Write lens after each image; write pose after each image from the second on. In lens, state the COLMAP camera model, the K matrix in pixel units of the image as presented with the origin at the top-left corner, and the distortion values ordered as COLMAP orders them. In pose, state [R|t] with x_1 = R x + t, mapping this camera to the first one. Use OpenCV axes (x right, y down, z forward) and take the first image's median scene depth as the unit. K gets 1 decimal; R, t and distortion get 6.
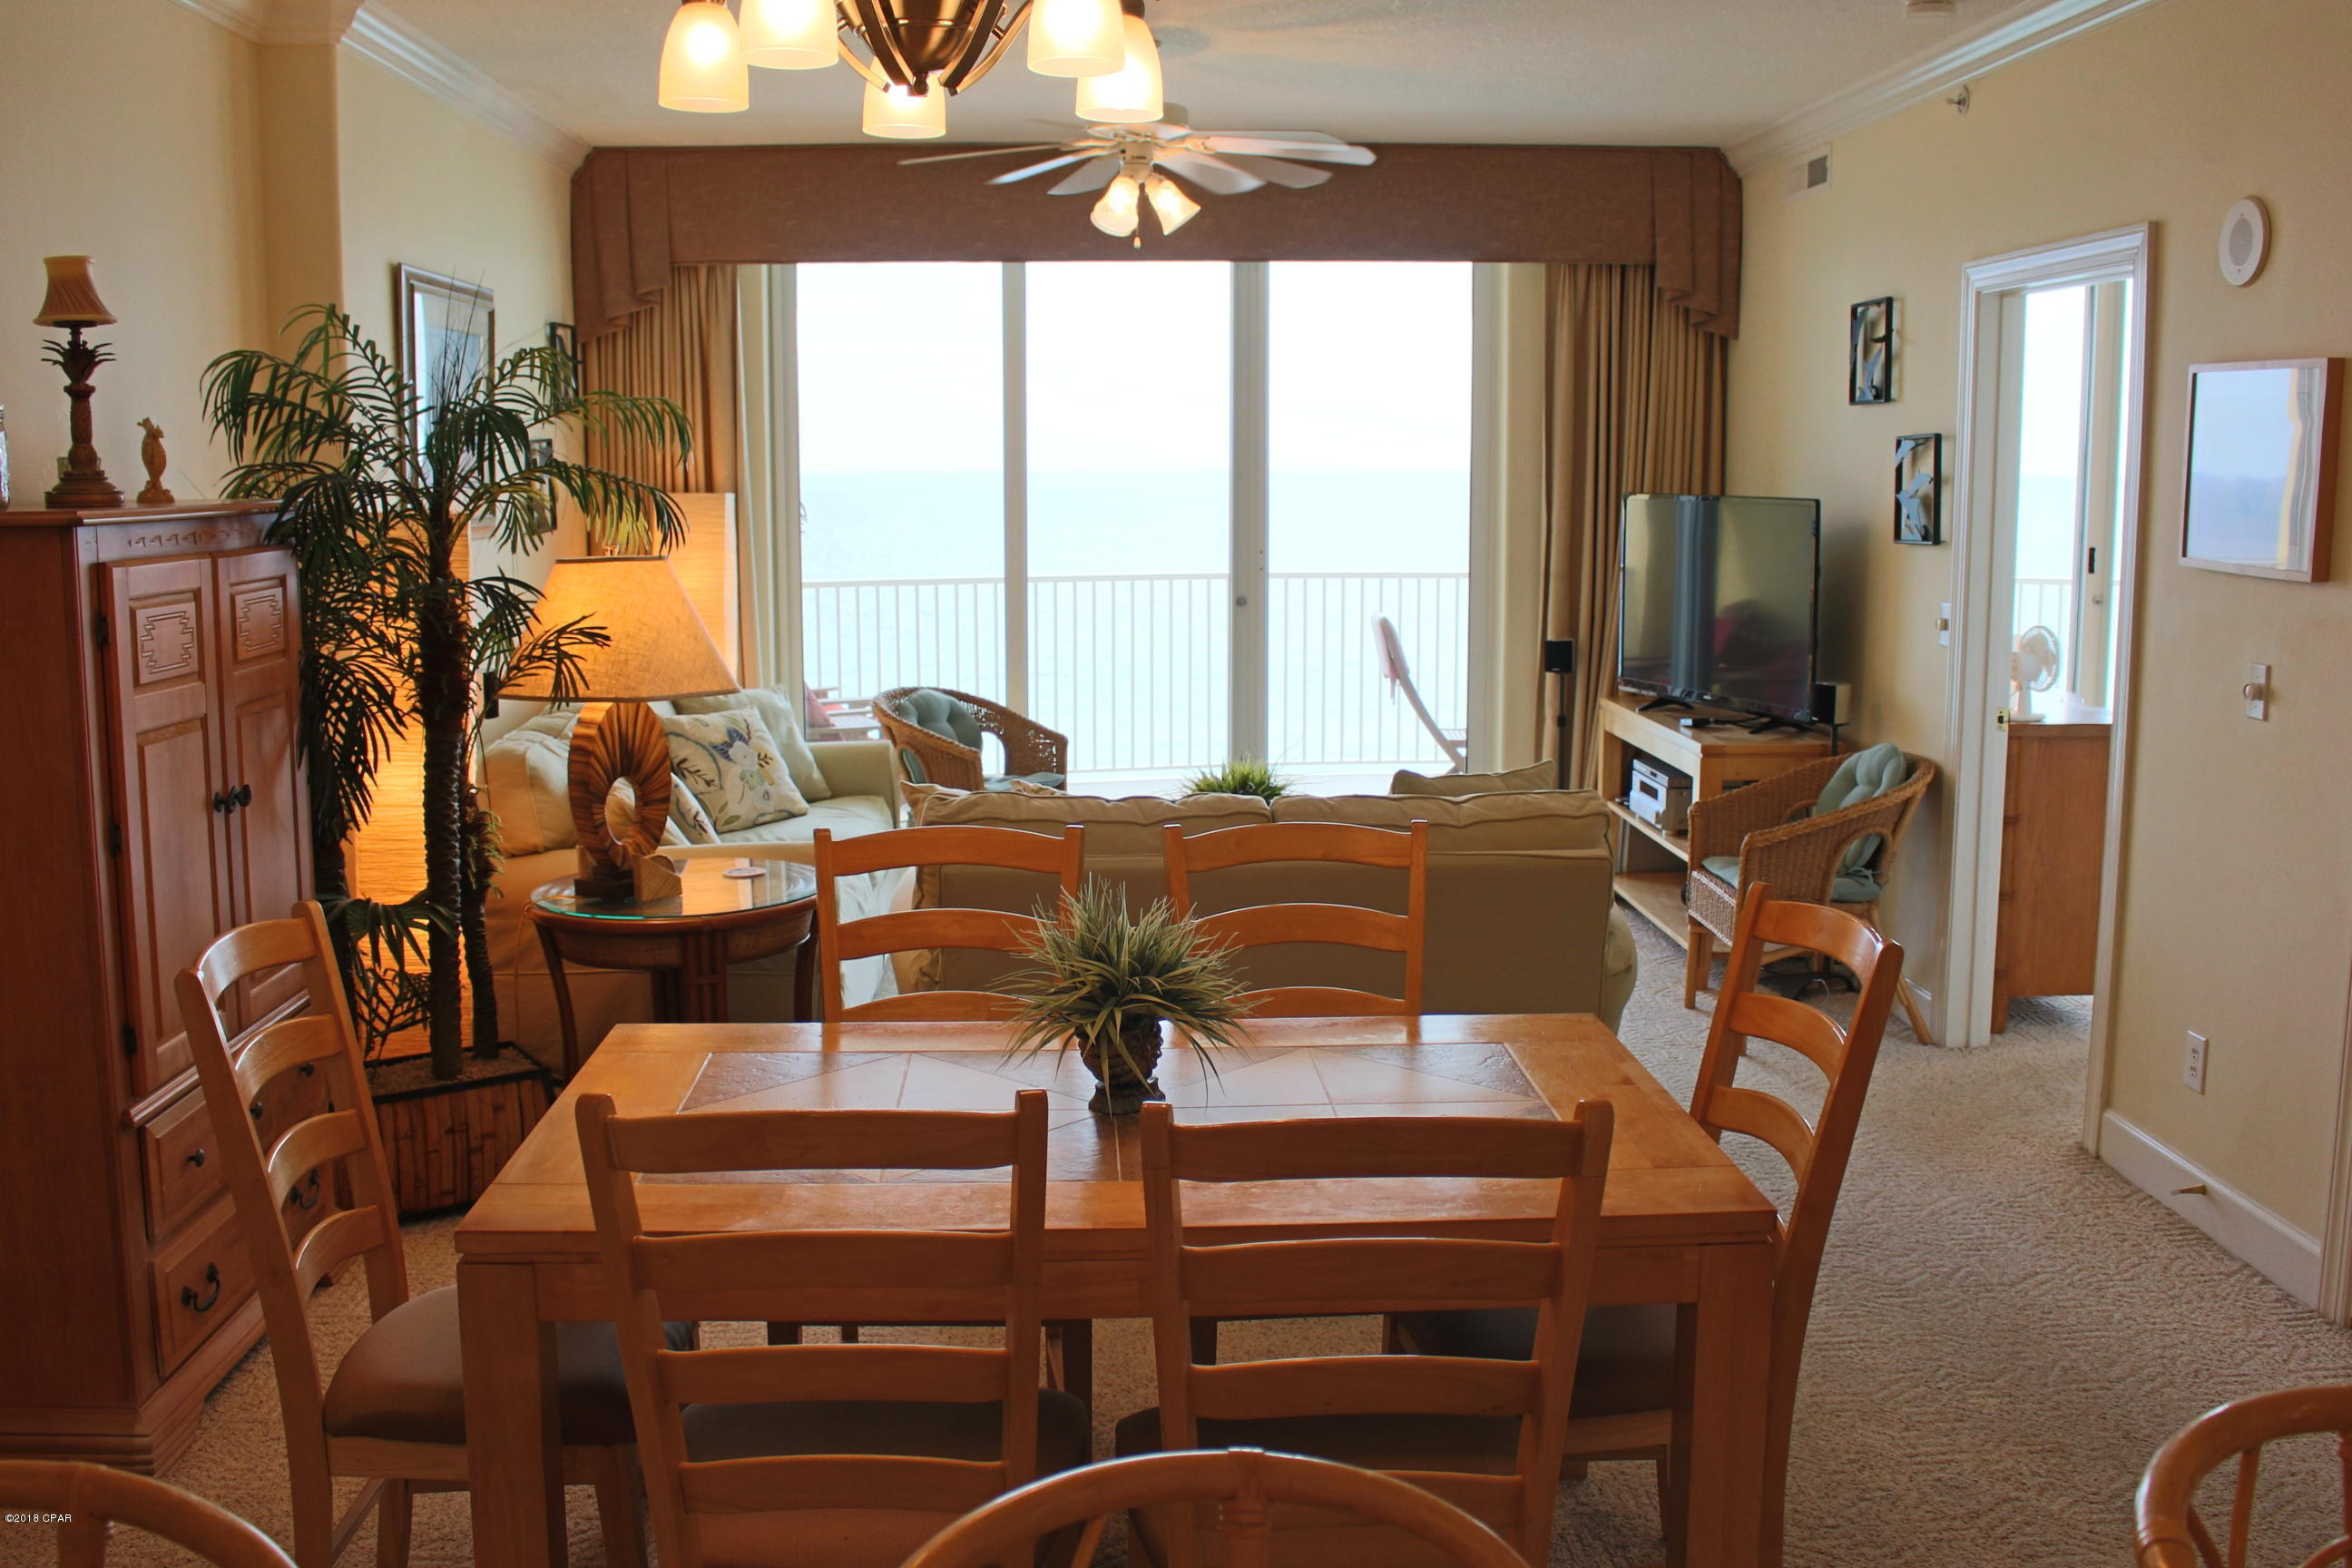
lens RADIAL K [[2186.0, 0, 1168.1], [0, 2186.0, 763.5], [0, 0, 1]] dist [-0.103634, 0.000000]
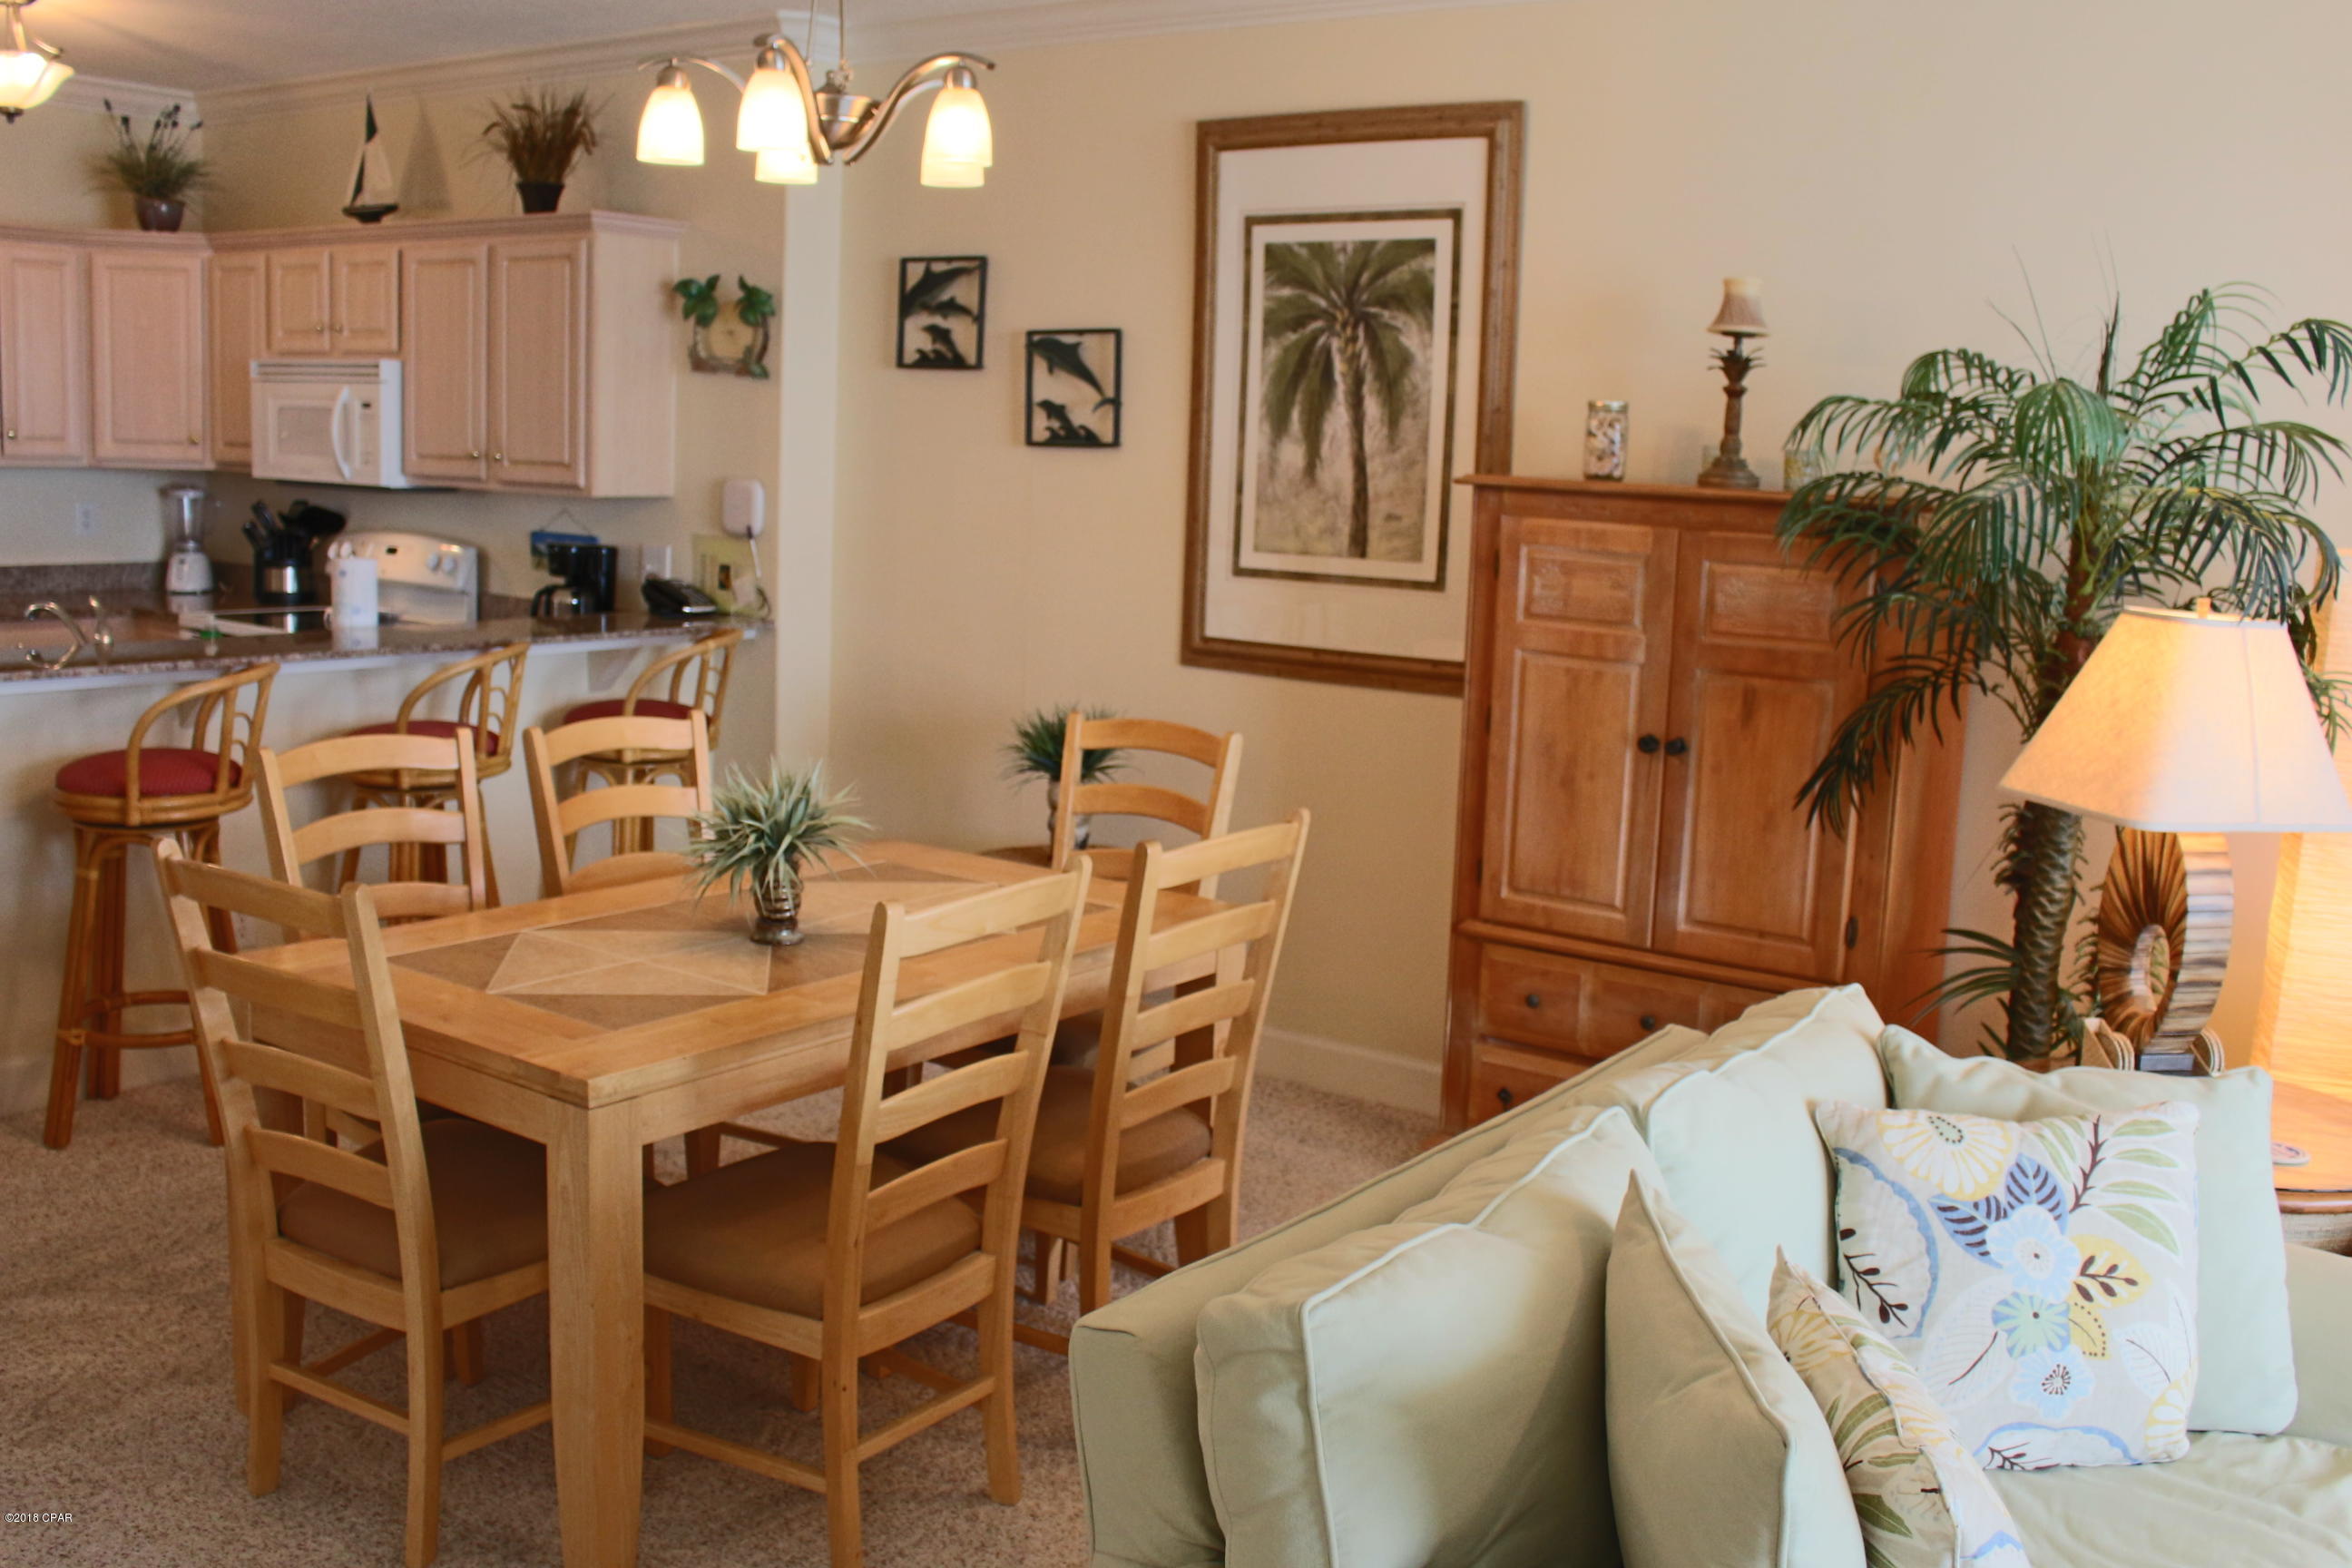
lens RADIAL K [[2186.0, 0, 1159.2], [0, 2186.0, 770.3], [0, 0, 1]] dist [-0.103634, 0.000000]
pose [[-0.619899, 0.097934, -0.778546, 0.317481], [-0.145944, 0.960479, 0.237024, -0.104159], [0.770990, 0.260555, -0.581107, 0.743913]]
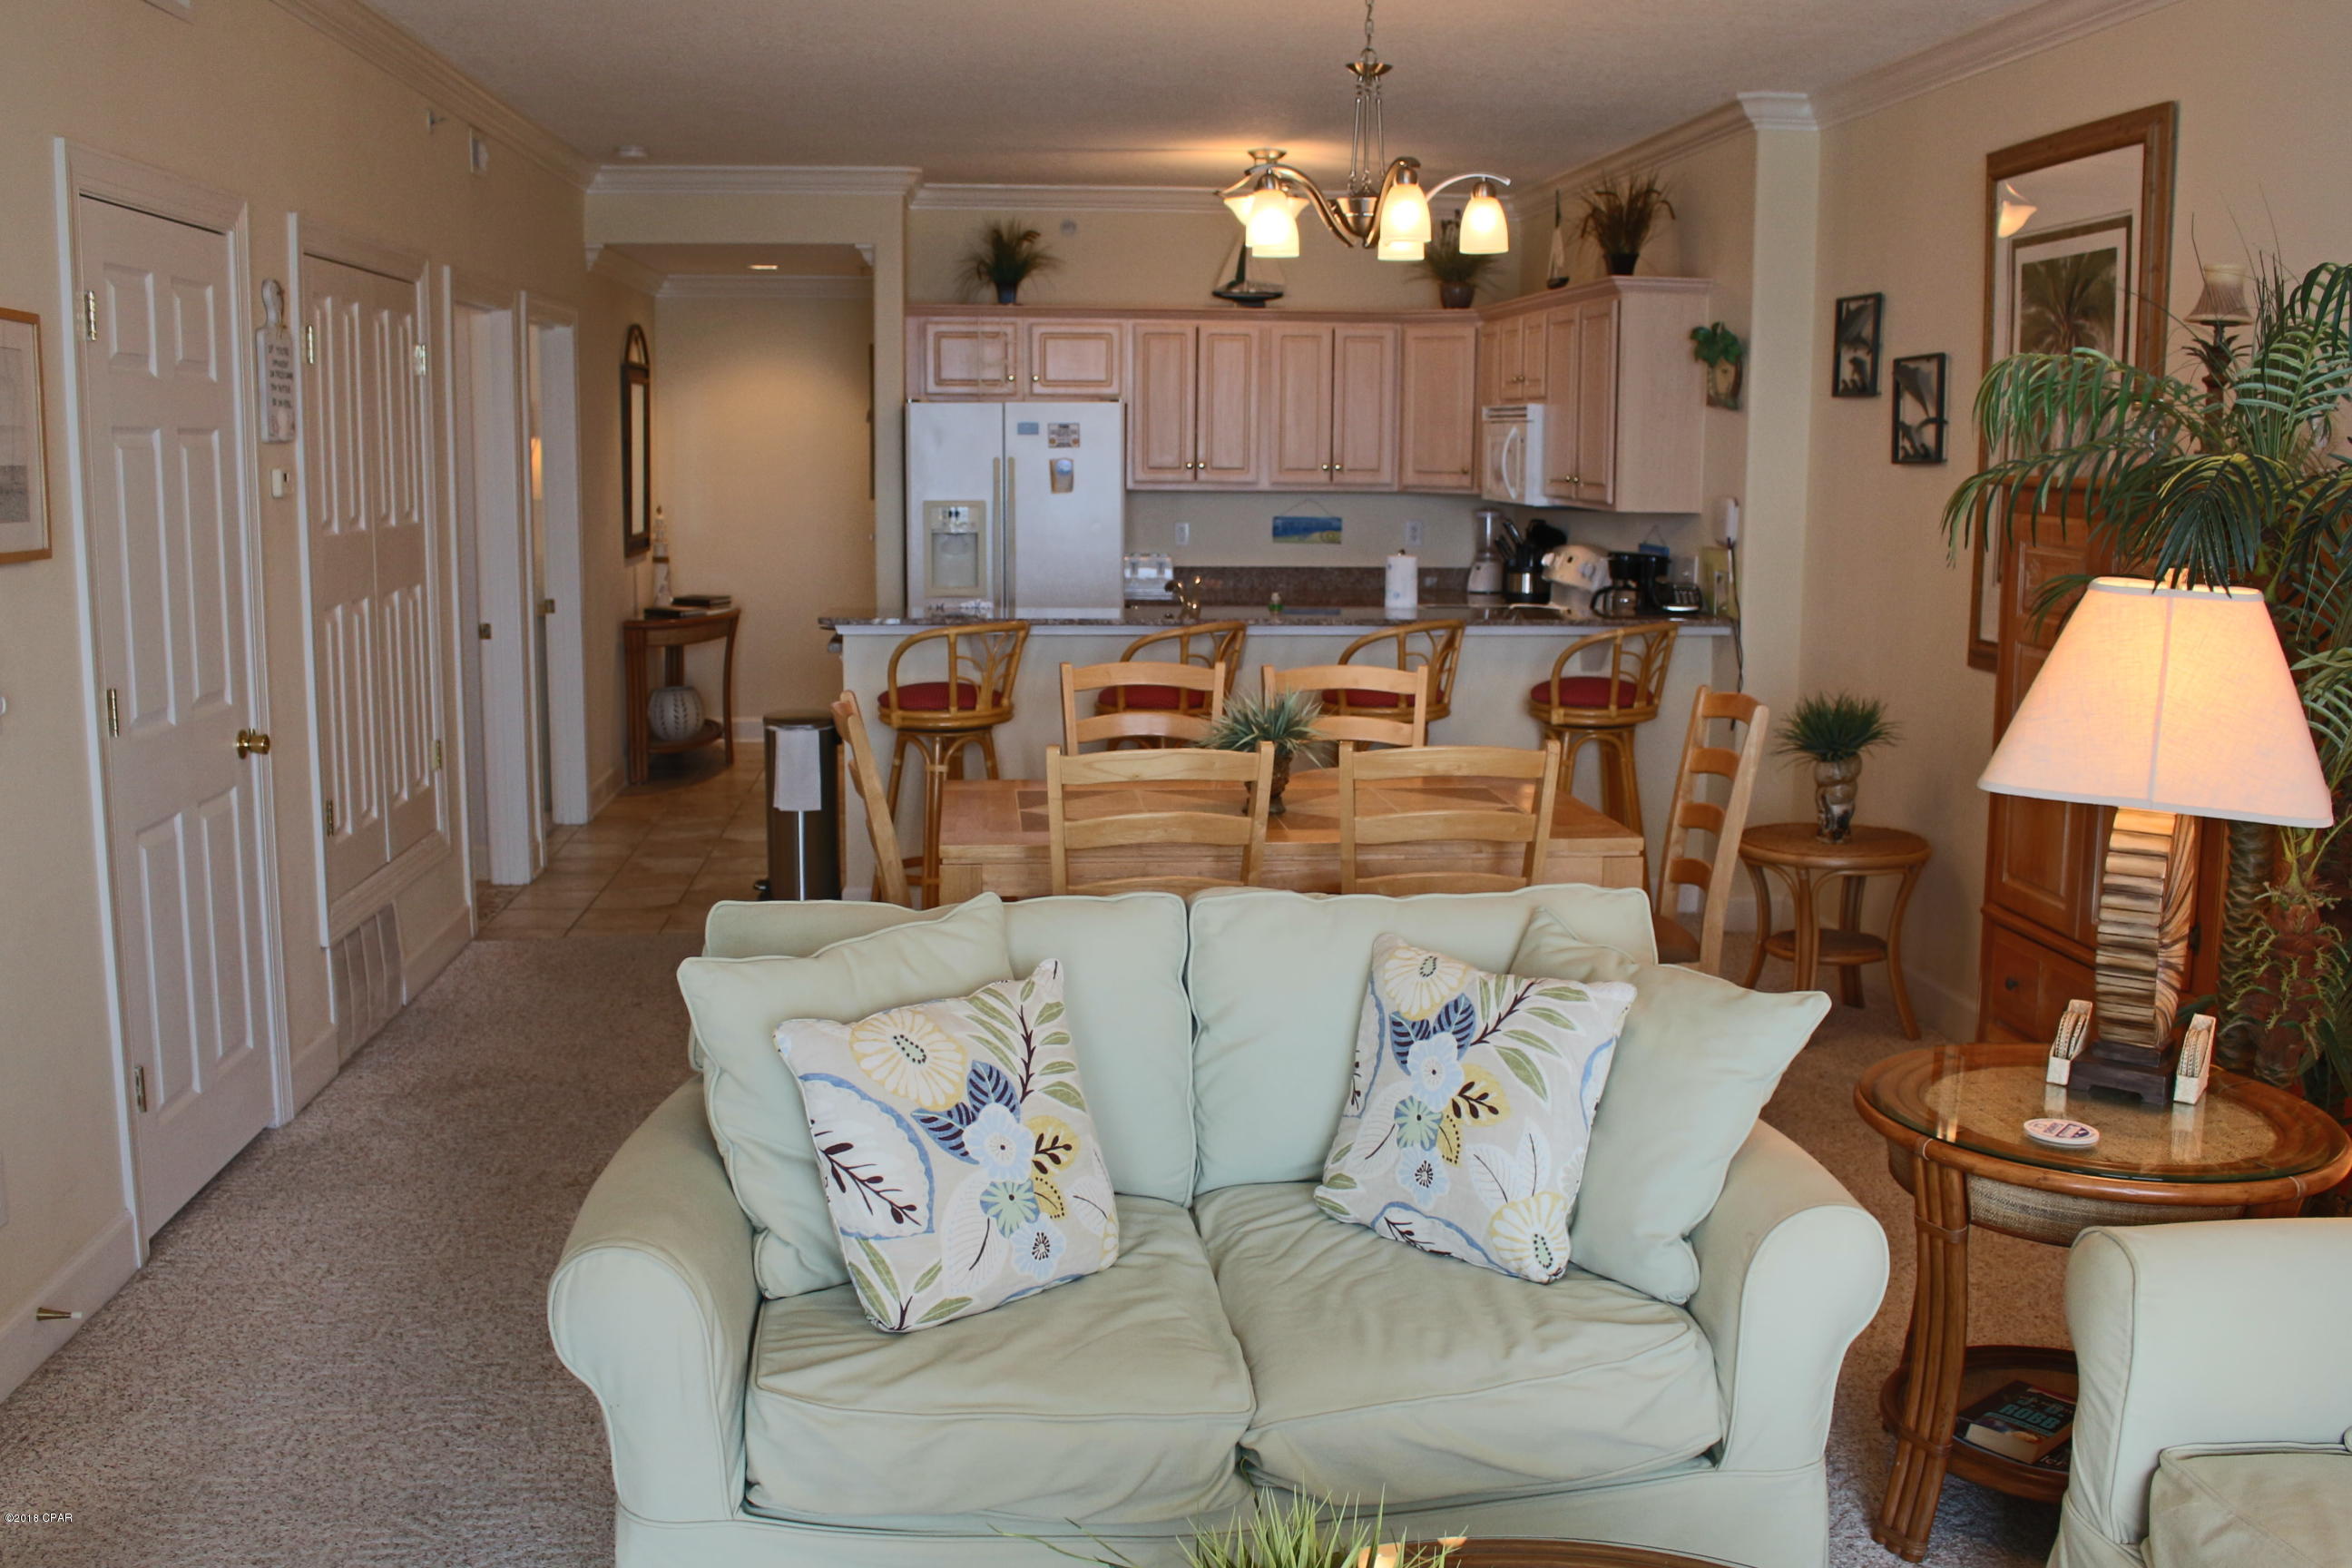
lens RADIAL K [[2186.0, 0, 1169.2], [0, 2186.0, 772.2], [0, 0, 1]] dist [-0.103634, 0.000000]
pose [[-0.998279, 0.003109, -0.058562, 0.058992], [-0.013778, 0.958210, 0.285734, -0.145153], [0.057003, 0.286049, -0.956518, 1.050533]]
